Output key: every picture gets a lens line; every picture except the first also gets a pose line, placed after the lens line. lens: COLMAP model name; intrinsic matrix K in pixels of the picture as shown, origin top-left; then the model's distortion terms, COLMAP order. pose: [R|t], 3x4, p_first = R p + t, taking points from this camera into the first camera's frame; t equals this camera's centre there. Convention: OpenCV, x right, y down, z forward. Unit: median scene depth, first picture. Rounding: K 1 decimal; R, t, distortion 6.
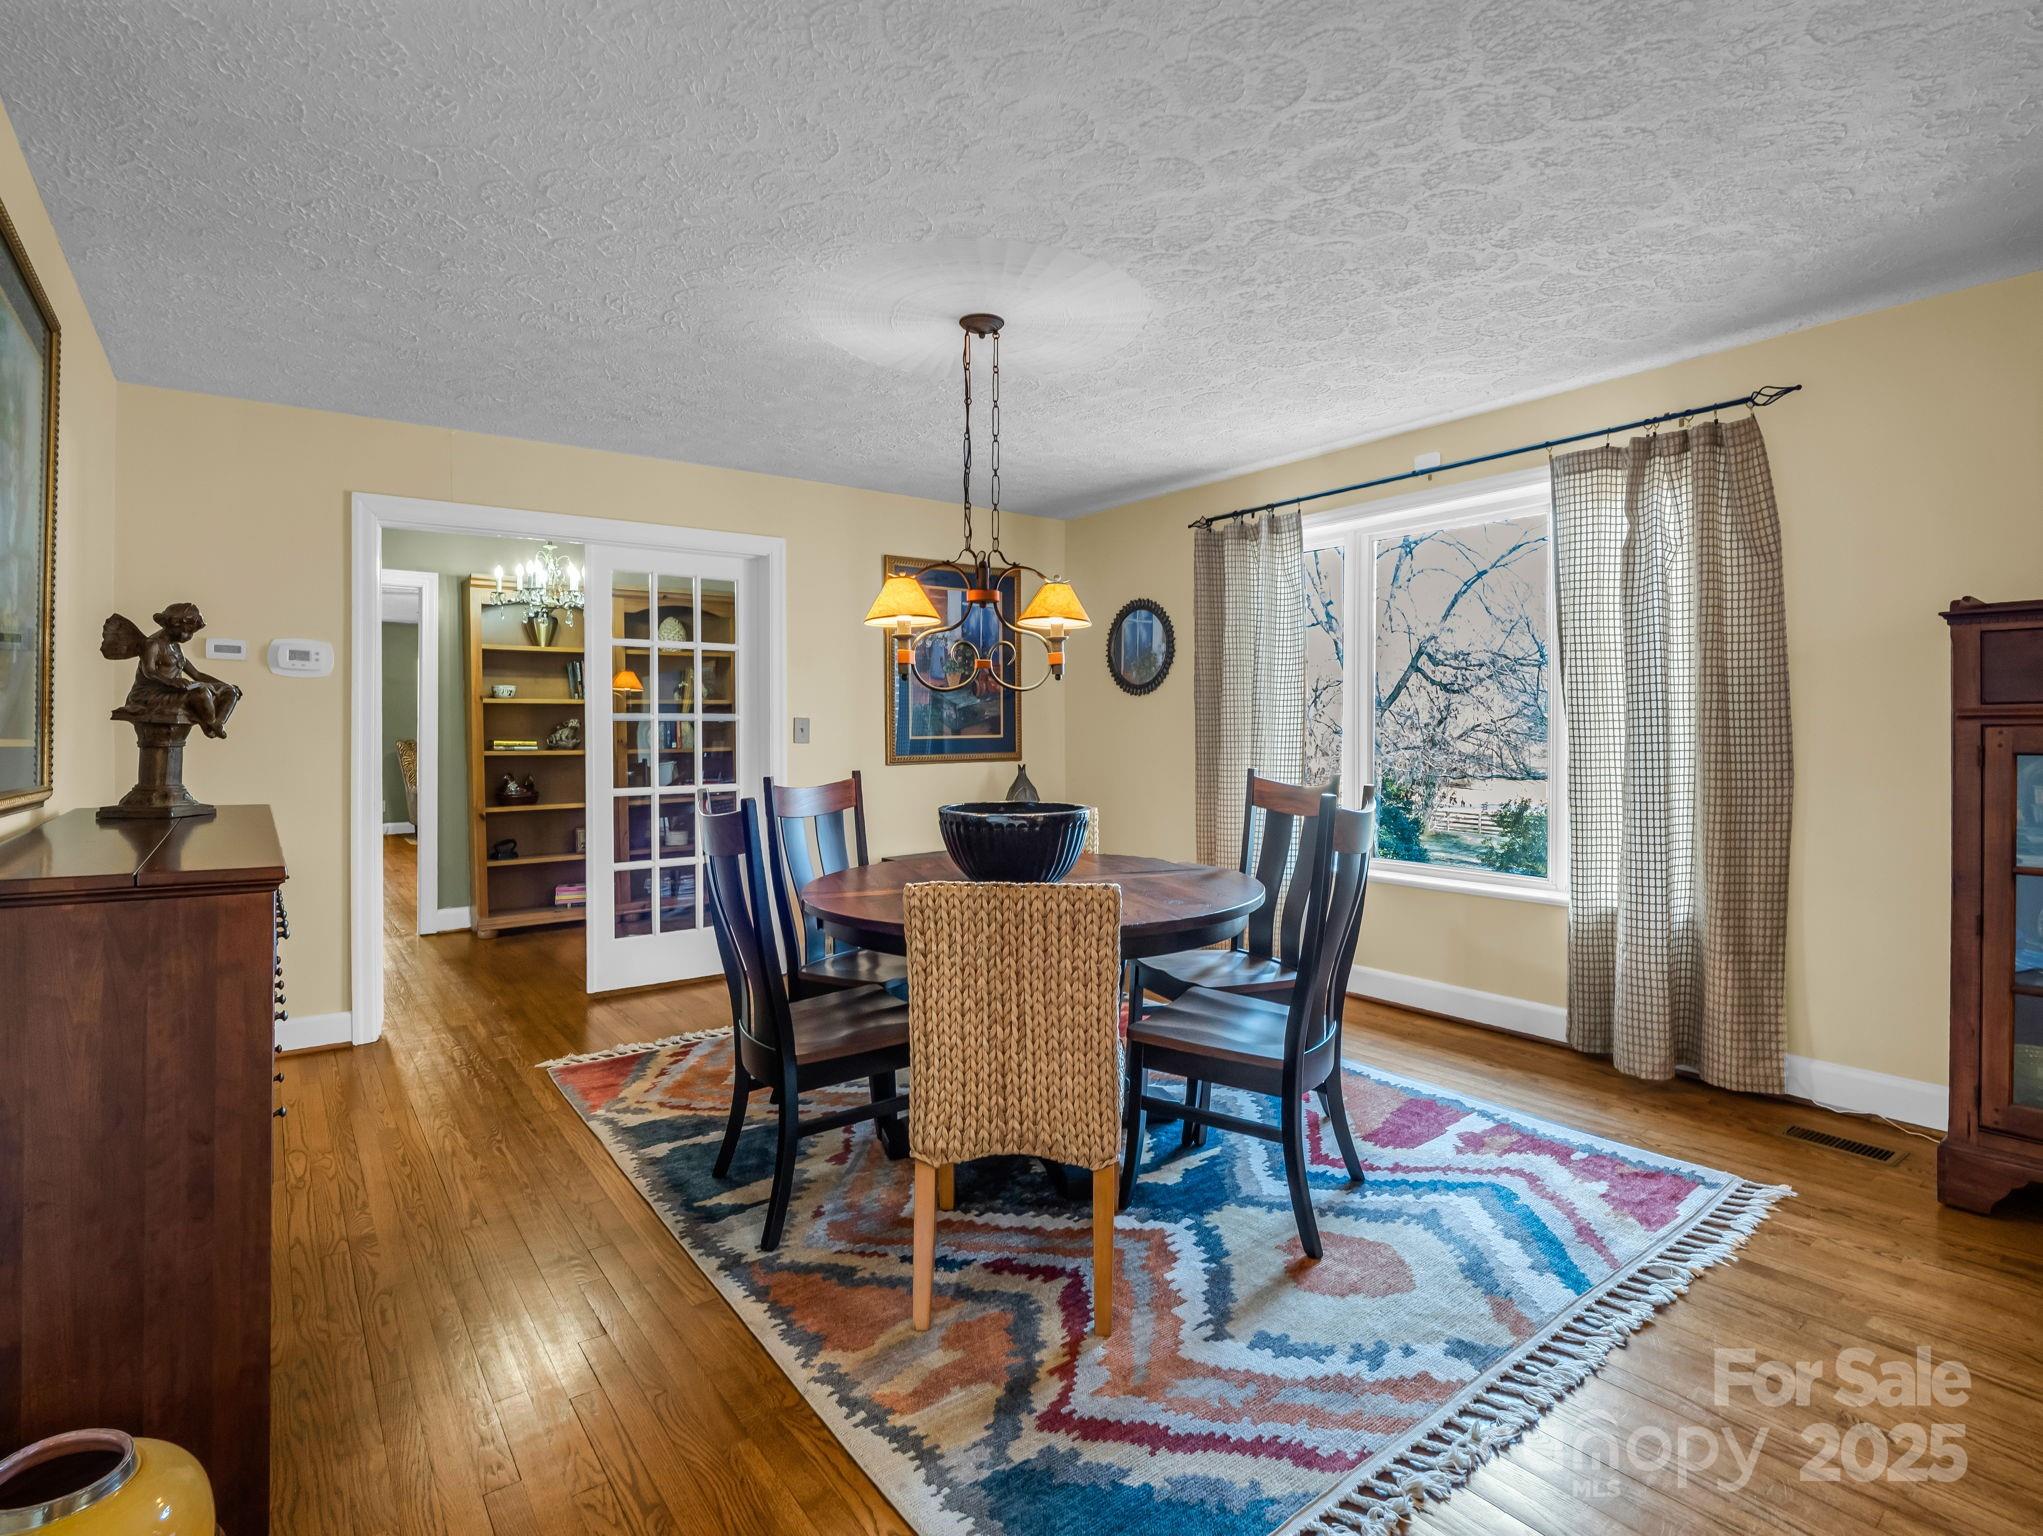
lens RADIAL K [[978.9, 0, 1014.8], [0, 978.9, 736.4], [0, 0, 1]] dist [0.000620, -0.000254]
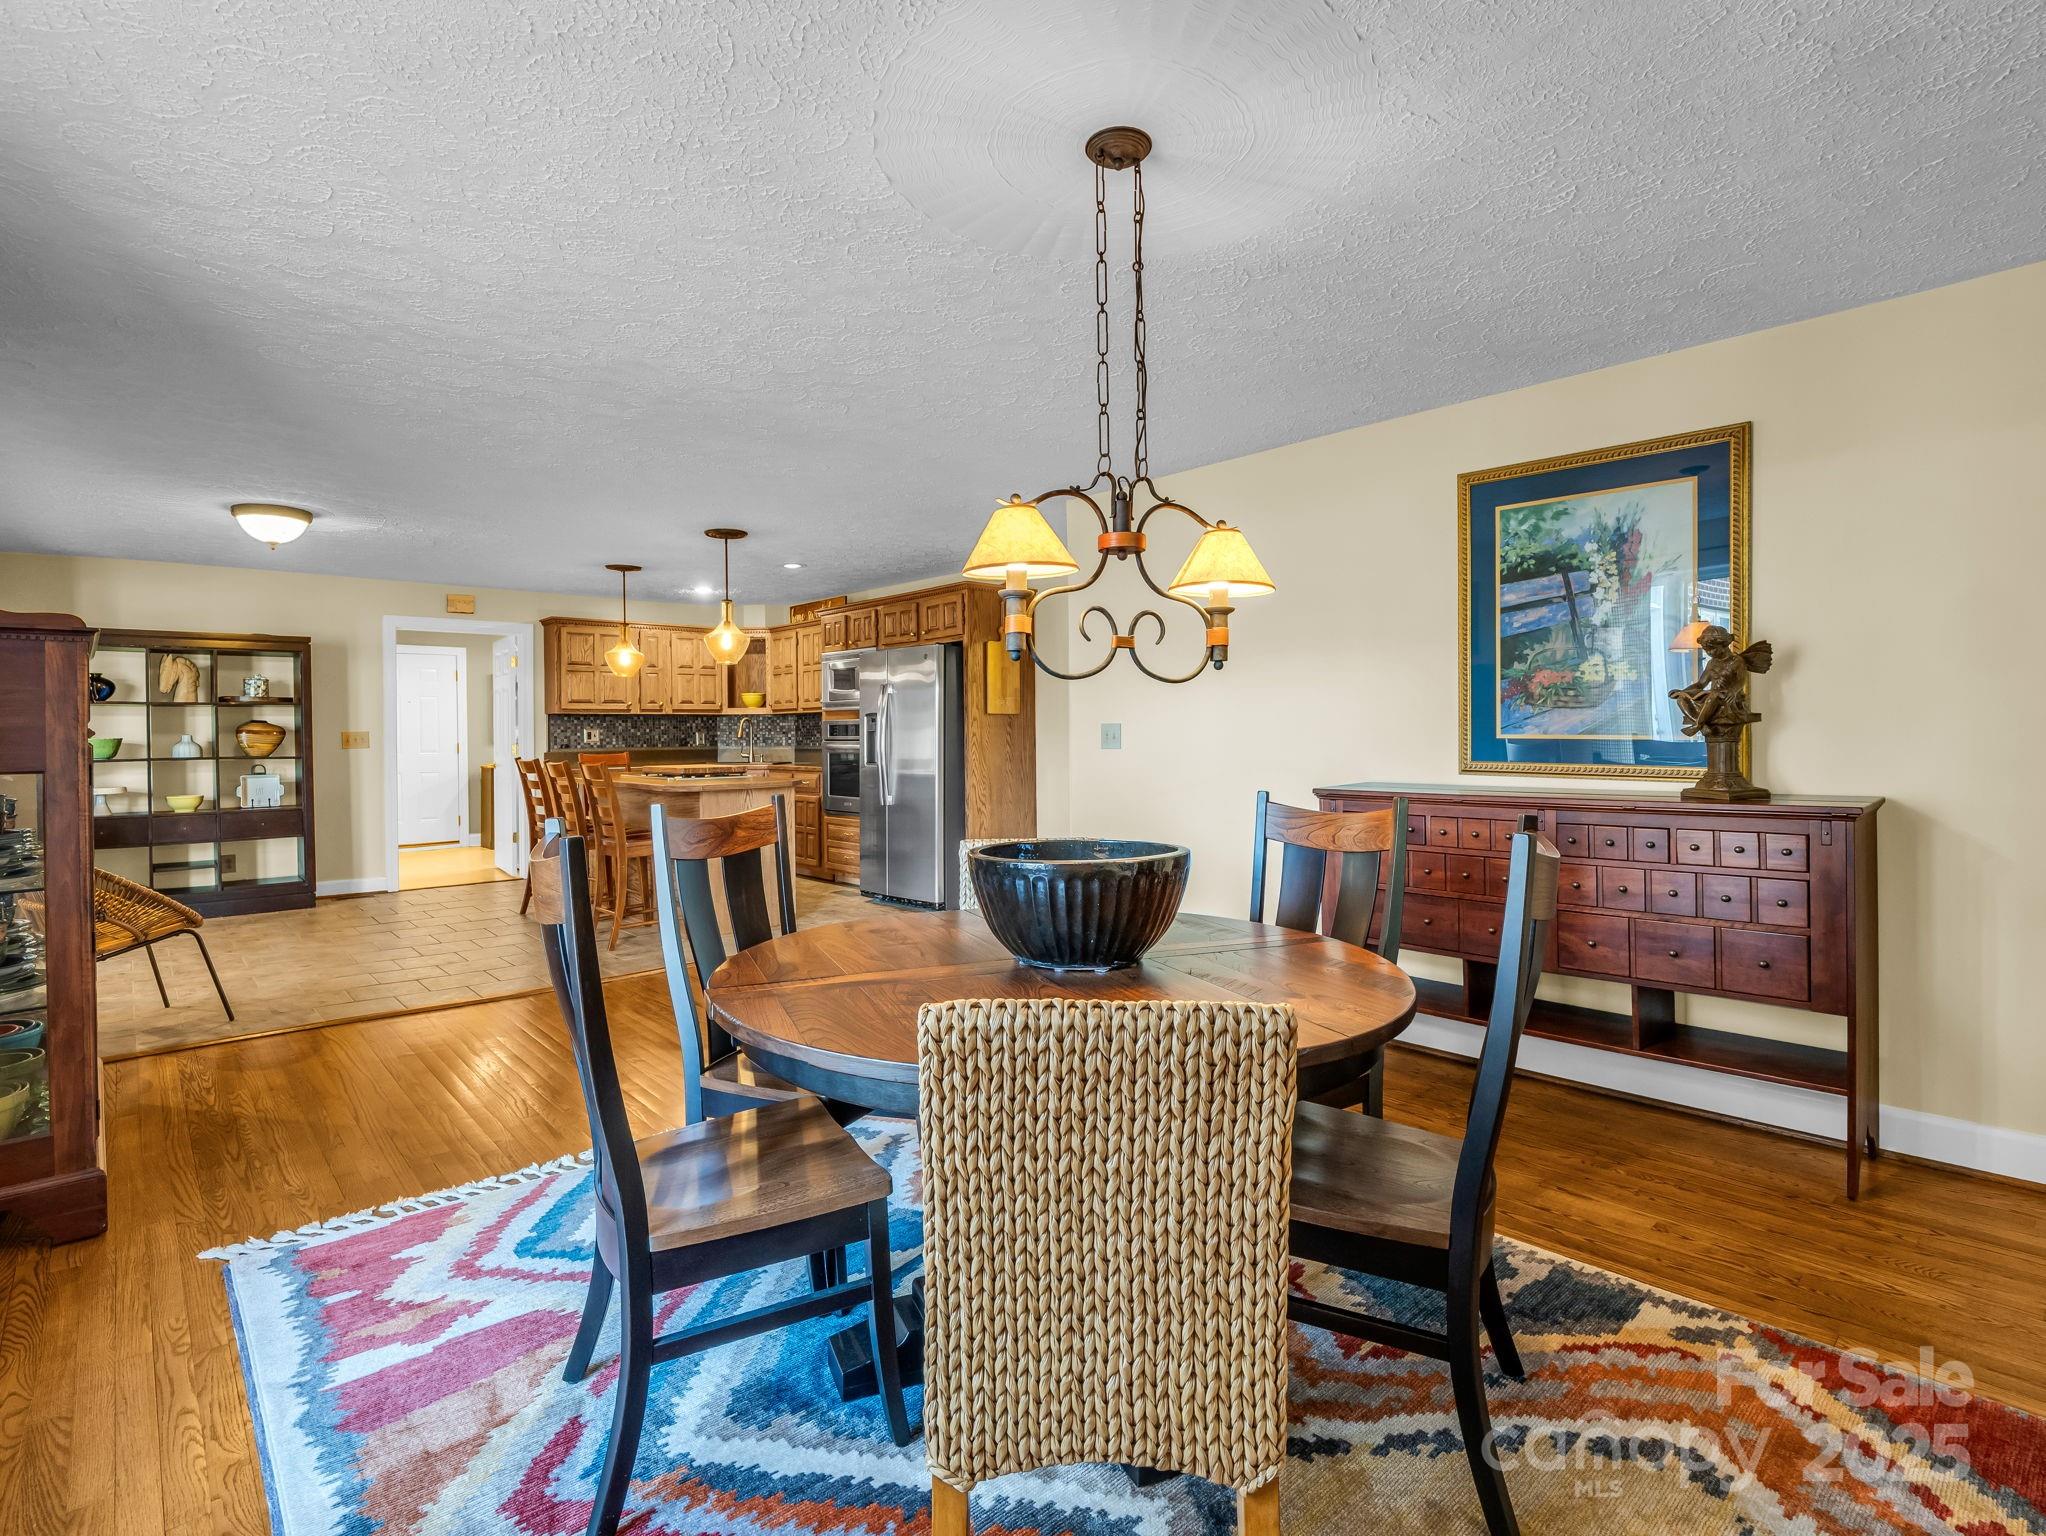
lens RADIAL K [[980.3, 0, 1016.3], [0, 980.3, 736.4], [0, 0, 1]] dist [0.000620, -0.000254]
pose [[-0.995825, 0.011731, -0.090528, 0.109128], [0.010386, 0.999829, 0.015320, -0.017298], [0.090692, 0.014316, -0.995776, 1.744761]]
